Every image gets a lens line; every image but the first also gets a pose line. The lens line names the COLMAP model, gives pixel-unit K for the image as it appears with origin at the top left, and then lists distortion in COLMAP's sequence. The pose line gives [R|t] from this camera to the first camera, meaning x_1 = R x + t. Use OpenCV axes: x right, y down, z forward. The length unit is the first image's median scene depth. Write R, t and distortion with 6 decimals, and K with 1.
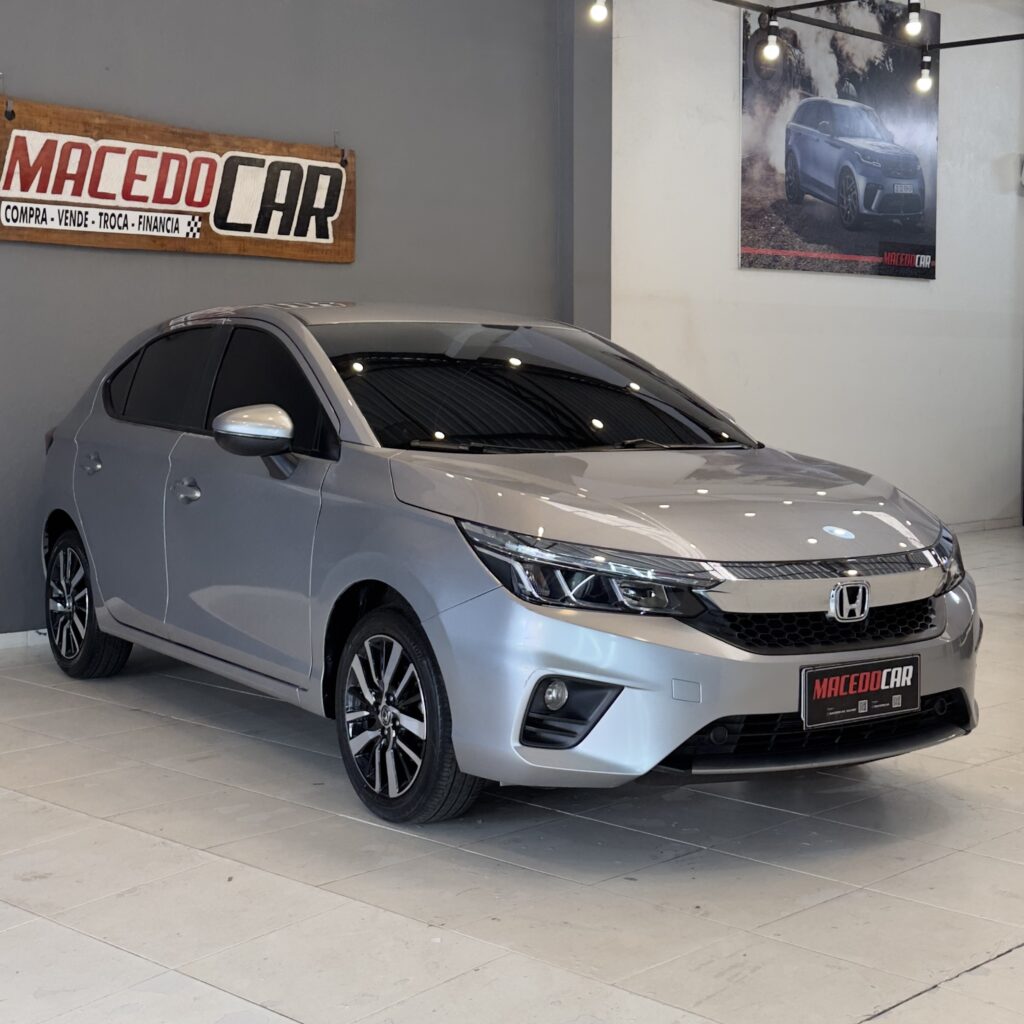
lens RADIAL K [[1678.4, 0, 512.0], [0, 1678.4, 512.0], [0, 0, 1]] dist [0.159792, -0.114324]
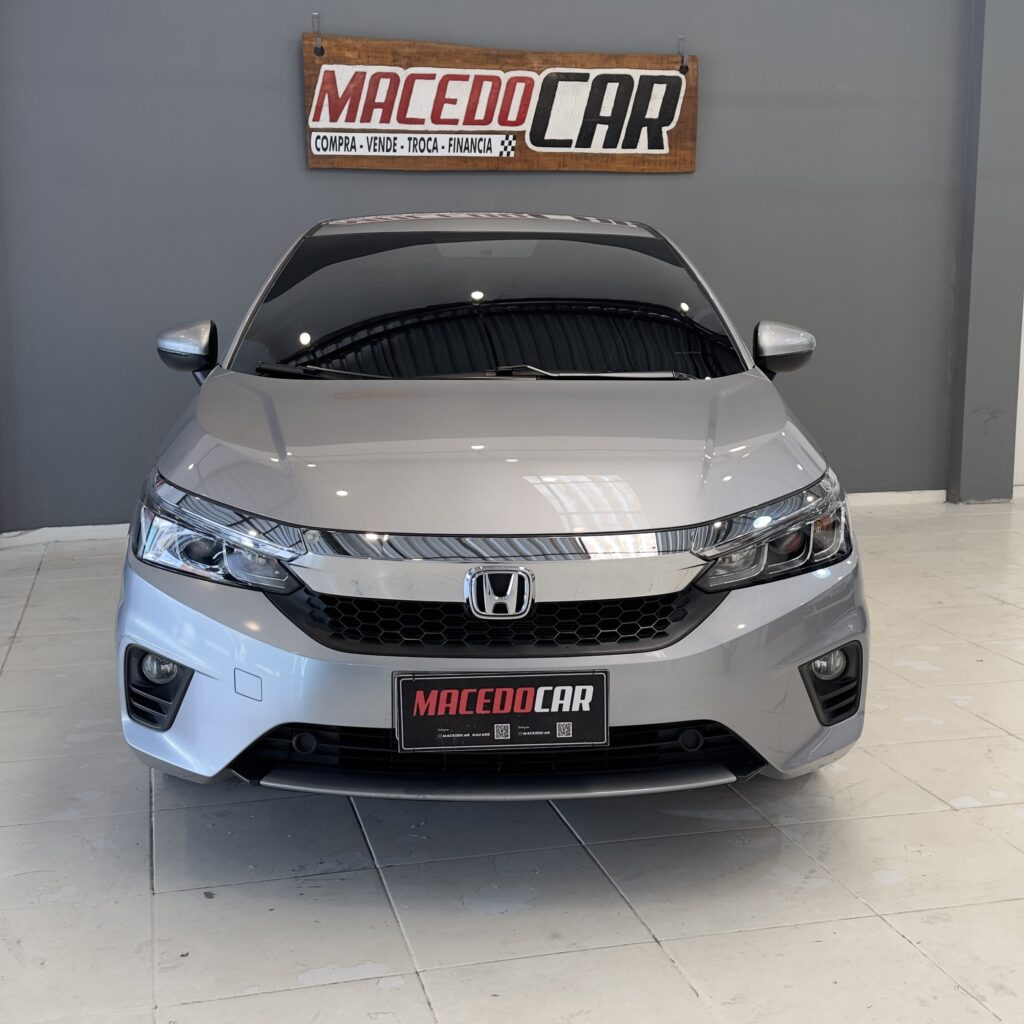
lens RADIAL K [[1370.8, 0, 512.0], [0, 1370.8, 512.0], [0, 0, 1]] dist [0.131171, -0.020960]
pose [[0.855127, 0.078904, -0.512379, 0.286253], [-0.036263, 0.995033, 0.092709, -0.022432], [0.517149, -0.060698, 0.853740, 0.264751]]
